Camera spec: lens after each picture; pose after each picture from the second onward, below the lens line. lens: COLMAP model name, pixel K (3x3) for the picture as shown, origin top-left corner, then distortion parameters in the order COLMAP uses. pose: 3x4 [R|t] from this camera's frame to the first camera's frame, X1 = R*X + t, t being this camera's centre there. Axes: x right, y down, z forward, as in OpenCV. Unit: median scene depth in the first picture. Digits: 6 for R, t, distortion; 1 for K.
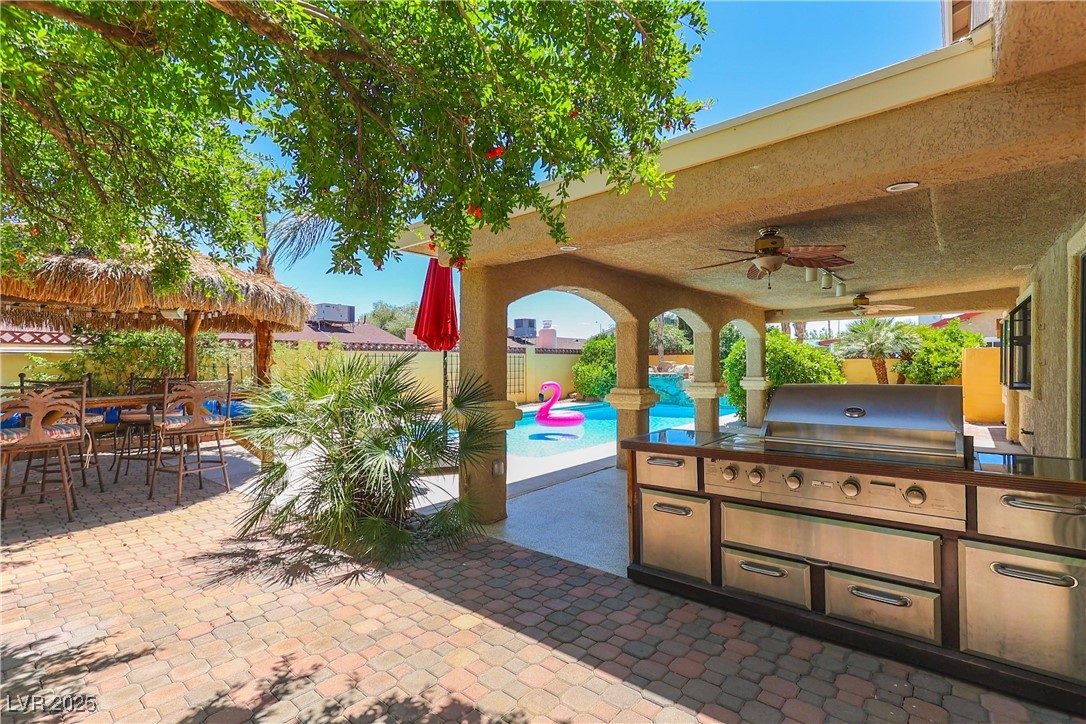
lens RADIAL K [[496.6, 0, 543.0], [0, 496.6, 362.0], [0, 0, 1]] dist [-0.000726, 0.000050]
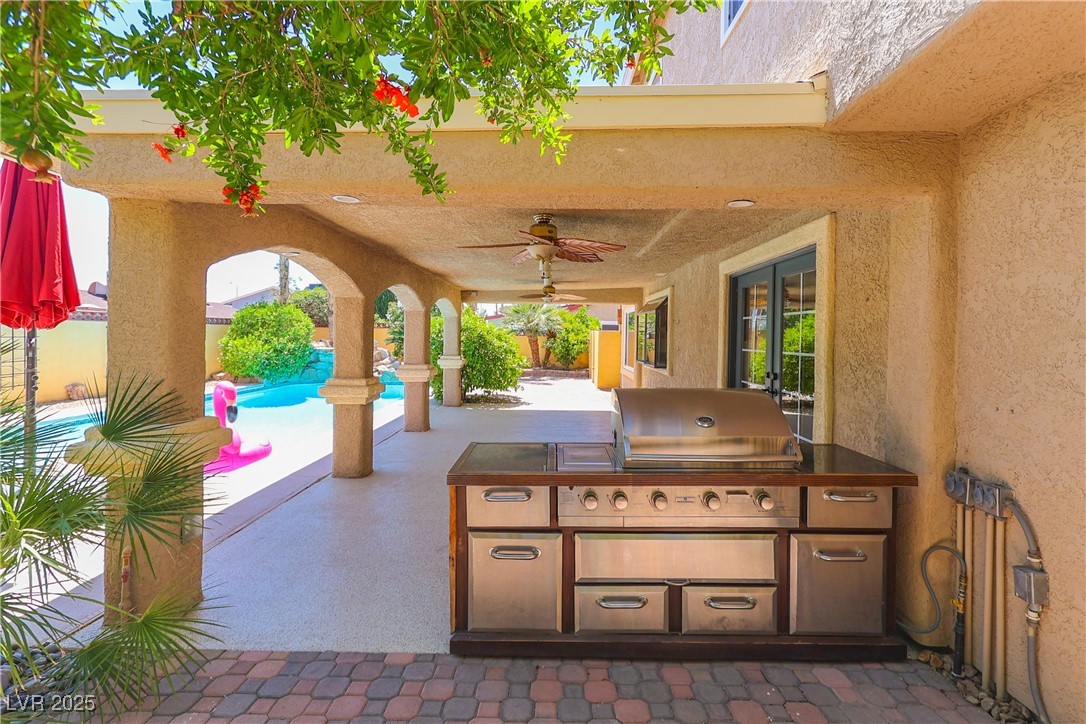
lens RADIAL K [[499.5, 0, 547.7], [0, 499.5, 341.0], [0, 0, 1]] dist [0.003080, 0.000738]
pose [[0.780085, 0.007435, 0.625630, -0.141029], [-0.018376, 0.999770, 0.011031, -0.037533], [-0.625404, -0.020101, 0.780042, 0.237377]]
